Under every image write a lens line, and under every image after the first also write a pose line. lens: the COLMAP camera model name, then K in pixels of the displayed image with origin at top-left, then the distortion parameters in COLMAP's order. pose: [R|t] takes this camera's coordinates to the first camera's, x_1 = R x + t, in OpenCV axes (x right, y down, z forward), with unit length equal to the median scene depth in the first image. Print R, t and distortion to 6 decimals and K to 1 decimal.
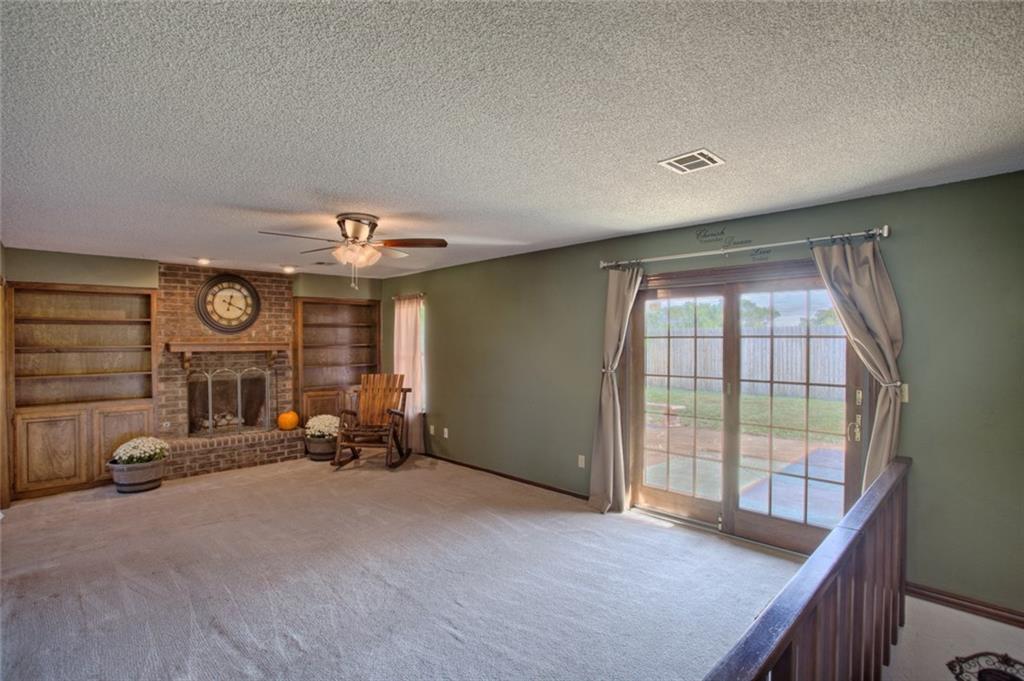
lens RADIAL K [[500.0, 0, 512.0], [0, 500.0, 340.5], [0, 0, 1]] dist [-0.073079, 0.031438]
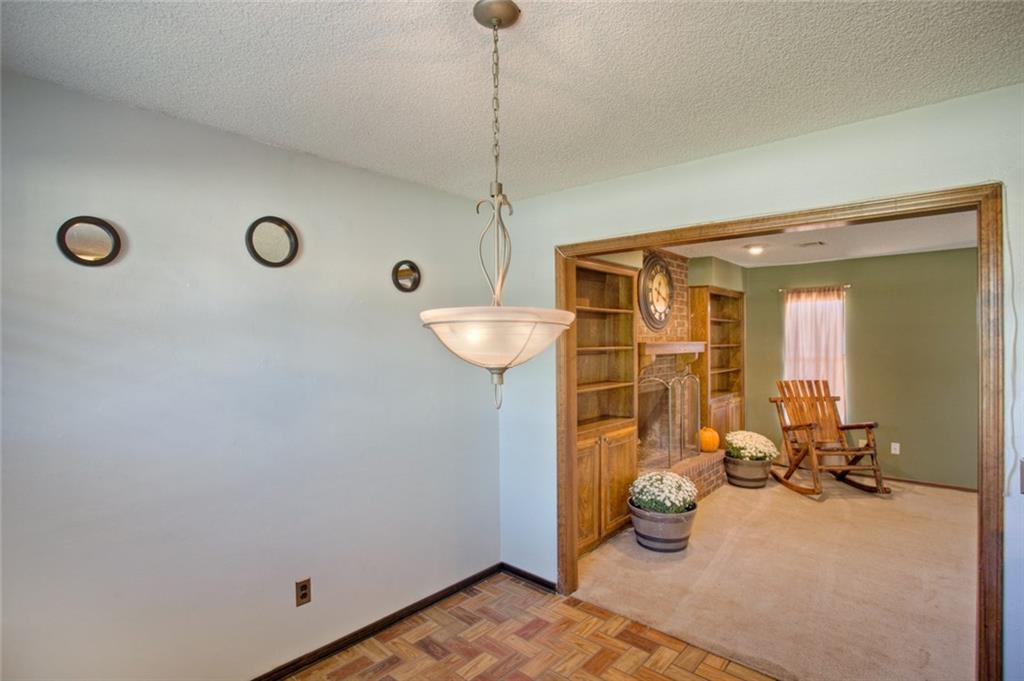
lens RADIAL K [[500.0, 0, 512.0], [0, 500.0, 340.5], [0, 0, 1]] dist [-0.073079, 0.031438]
pose [[0.997210, -0.000258, 0.074652, -0.872029], [0.000968, 0.999955, -0.009470, 0.008495], [-0.074646, 0.009516, 0.997165, 0.232370]]
